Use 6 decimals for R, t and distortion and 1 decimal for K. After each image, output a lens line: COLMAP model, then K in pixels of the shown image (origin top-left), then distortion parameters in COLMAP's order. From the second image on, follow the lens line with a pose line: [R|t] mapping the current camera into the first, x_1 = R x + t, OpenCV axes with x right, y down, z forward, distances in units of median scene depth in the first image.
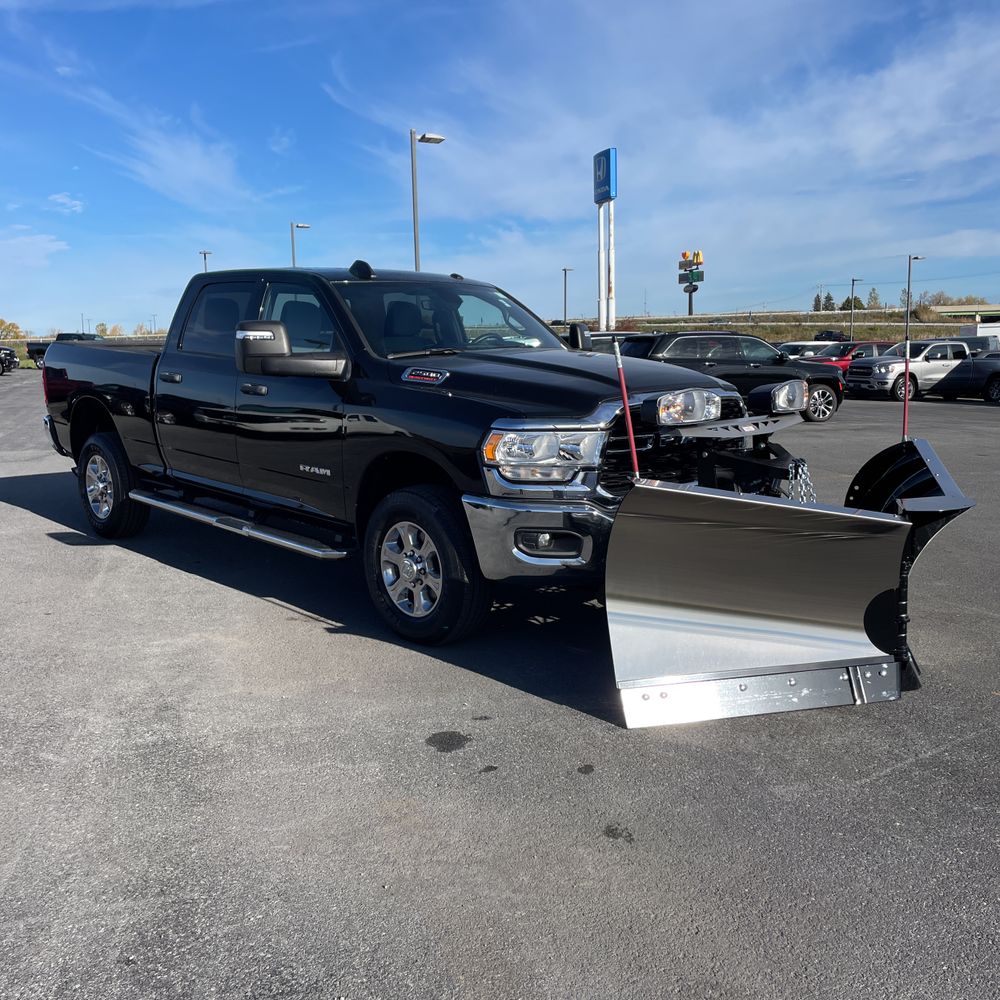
lens RADIAL K [[1014.5, 0, 488.9], [0, 1014.5, 495.7], [0, 0, 1]] dist [0.093790, -0.118308]
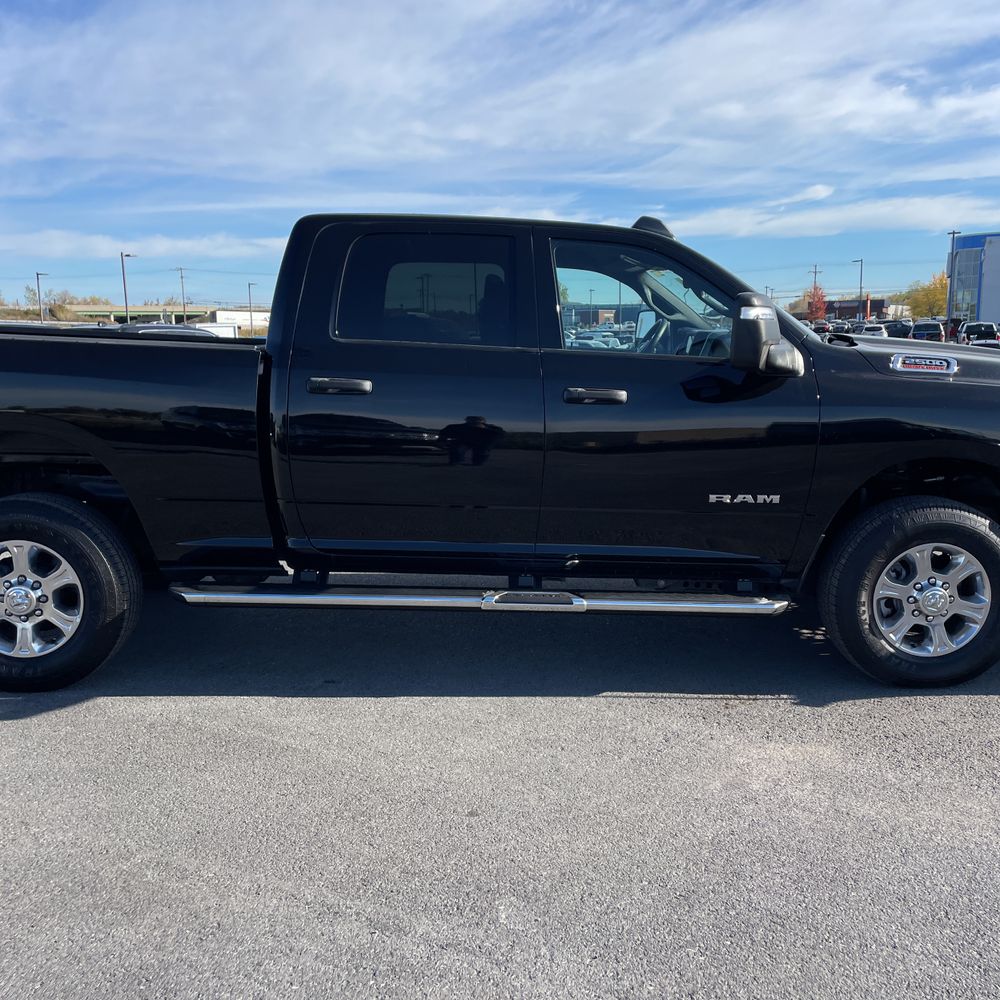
lens RADIAL K [[1014.5, 0, 488.9], [0, 1014.5, 495.7], [0, 0, 1]] dist [0.093790, -0.118308]
pose [[0.674744, -0.113863, 0.729216, -0.730897], [0.113298, 0.992297, 0.050106, -0.074805], [-0.729304, 0.048810, 0.682447, 0.550884]]
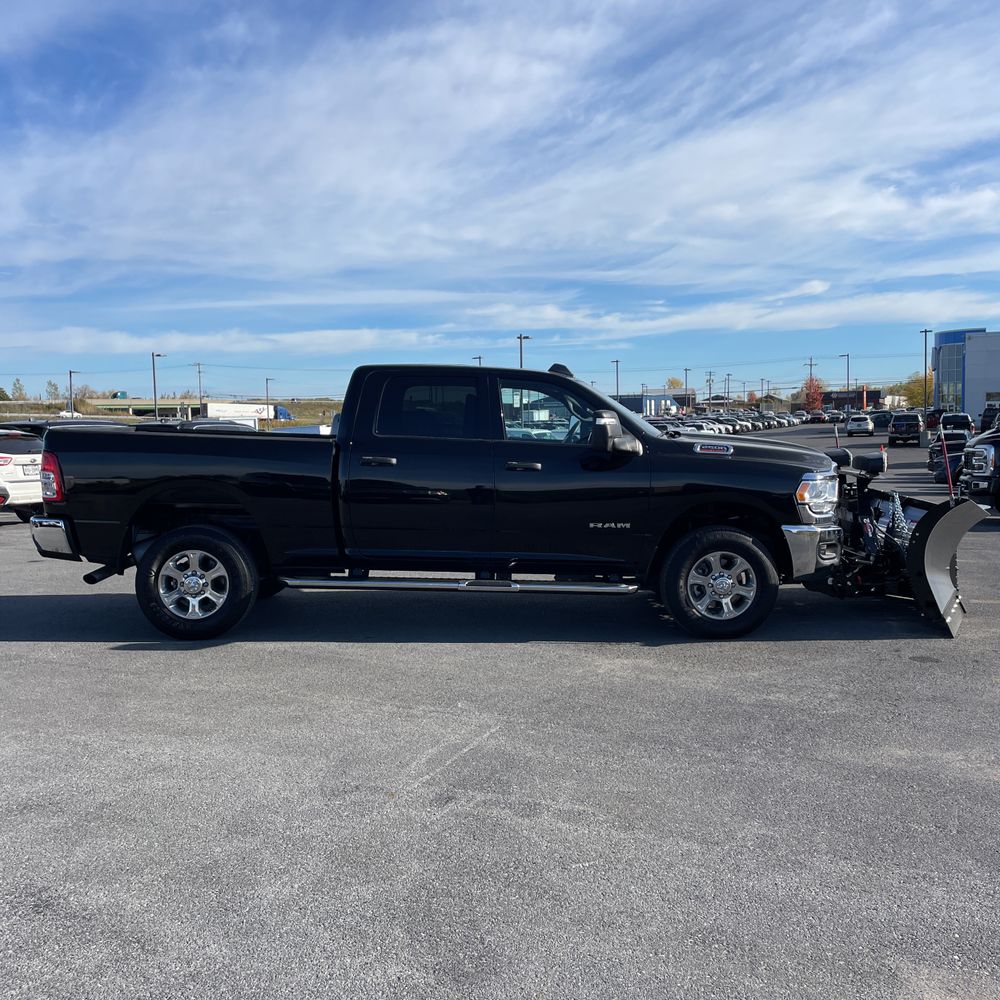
lens RADIAL K [[1014.5, 0, 488.9], [0, 1014.5, 495.7], [0, 0, 1]] dist [0.093790, -0.118308]
pose [[0.678346, -0.051847, 0.732911, -1.057802], [0.115897, 0.992570, -0.037054, -0.028771], [-0.725544, 0.110077, 0.679315, 0.208349]]
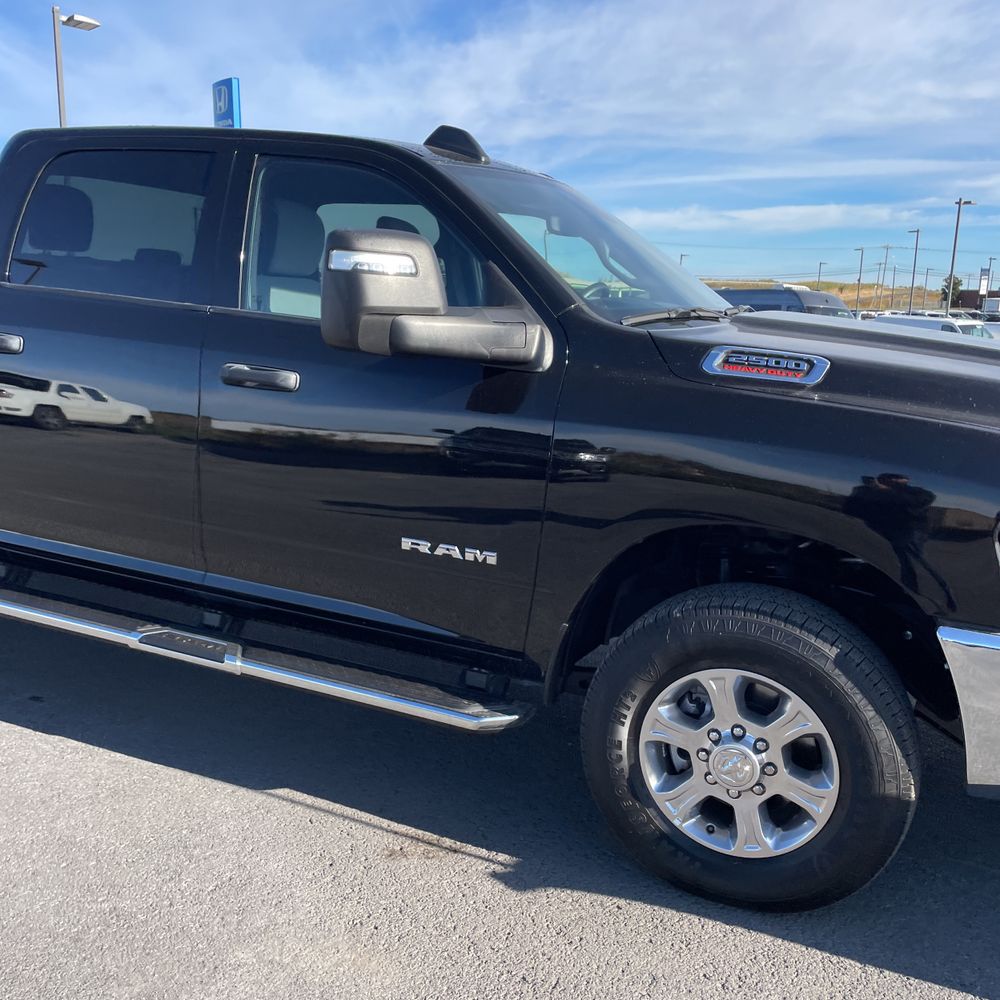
lens RADIAL K [[1017.3, 0, 501.4], [0, 1017.3, 513.9], [0, 0, 1]] dist [0.078829, -0.101556]
pose [[0.922220, -0.038300, 0.384765, -0.292158], [0.015449, 0.997938, 0.062306, -0.063703], [-0.386358, -0.051515, 0.920909, 0.475469]]
